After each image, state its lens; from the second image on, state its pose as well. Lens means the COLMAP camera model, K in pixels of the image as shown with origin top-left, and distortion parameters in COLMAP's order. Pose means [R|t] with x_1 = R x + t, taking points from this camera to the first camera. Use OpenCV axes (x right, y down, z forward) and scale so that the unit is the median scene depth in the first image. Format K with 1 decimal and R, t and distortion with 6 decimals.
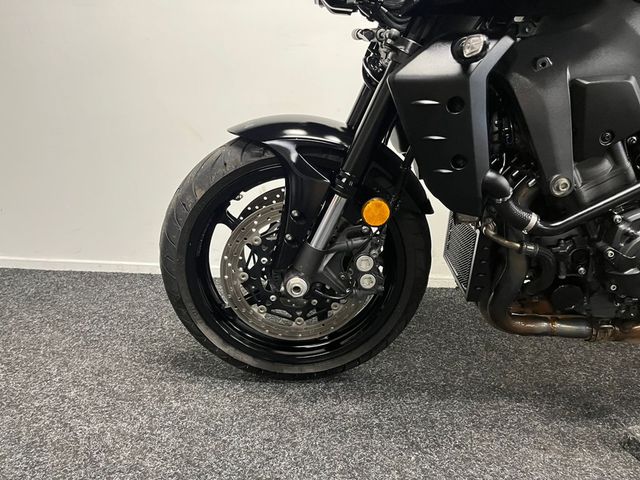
lens RADIAL K [[473.3, 0, 320.0], [0, 473.3, 240.0], [0, 0, 1]] dist [0.053720, -0.107035]
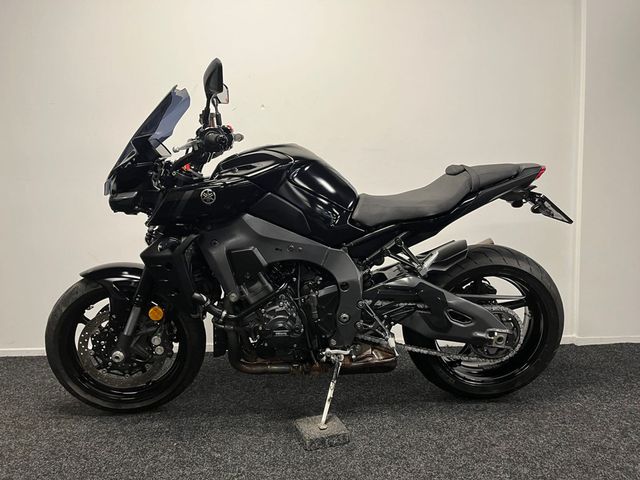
lens RADIAL K [[473.3, 0, 320.0], [0, 473.3, 240.0], [0, 0, 1]] dist [0.053720, -0.107035]
pose [[0.996122, -0.060065, 0.064290, 0.615676], [0.068337, 0.988439, -0.135348, -0.042600], [-0.055417, 0.139216, 0.988710, -0.896927]]
